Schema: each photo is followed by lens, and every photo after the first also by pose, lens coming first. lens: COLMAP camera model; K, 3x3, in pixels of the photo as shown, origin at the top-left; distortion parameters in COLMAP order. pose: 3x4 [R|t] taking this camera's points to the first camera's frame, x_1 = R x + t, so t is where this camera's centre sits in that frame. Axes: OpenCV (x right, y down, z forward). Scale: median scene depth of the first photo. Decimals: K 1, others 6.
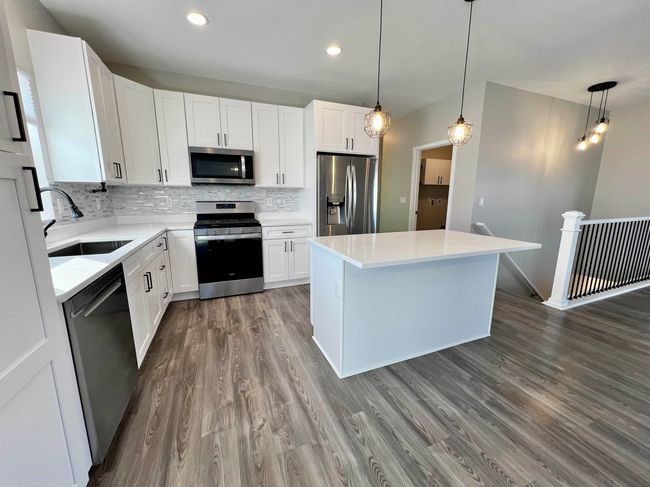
lens RADIAL K [[261.2, 0, 325.6], [0, 261.2, 245.0], [0, 0, 1]] dist [0.001494, -0.000390]
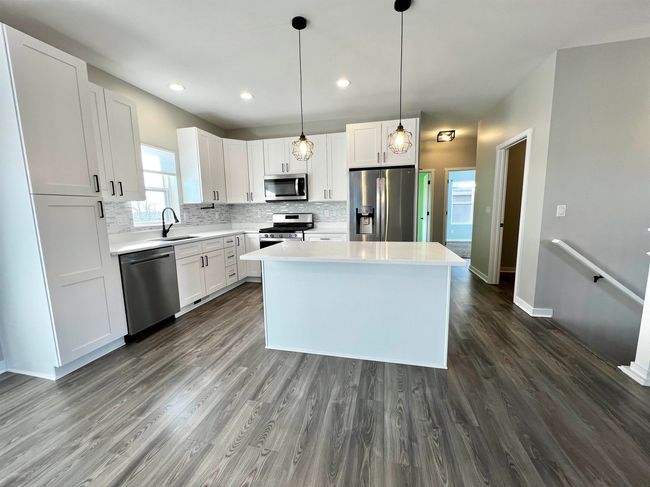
lens RADIAL K [[261.2, 0, 324.1], [0, 261.2, 245.3], [0, 0, 1]] dist [0.001494, -0.000390]
pose [[0.810574, 0.062202, -0.582324, 0.620122], [-0.087933, 0.995998, -0.016011, -0.001499], [0.578997, 0.064184, 0.812799, 0.049585]]
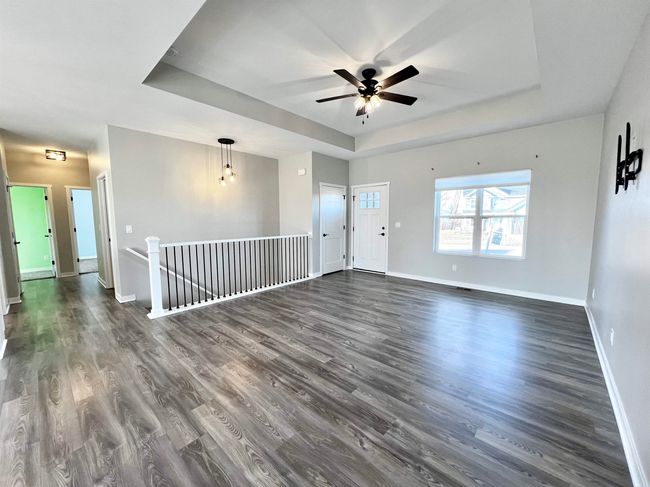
lens RADIAL K [[260.6, 0, 321.9], [0, 260.6, 246.3], [0, 0, 1]] dist [0.003638, -0.000012]
pose [[0.905658, -0.053051, 0.420677, 1.099161], [0.089553, 0.993693, -0.067483, 0.068267], [-0.414444, 0.098789, 0.904697, -0.414290]]
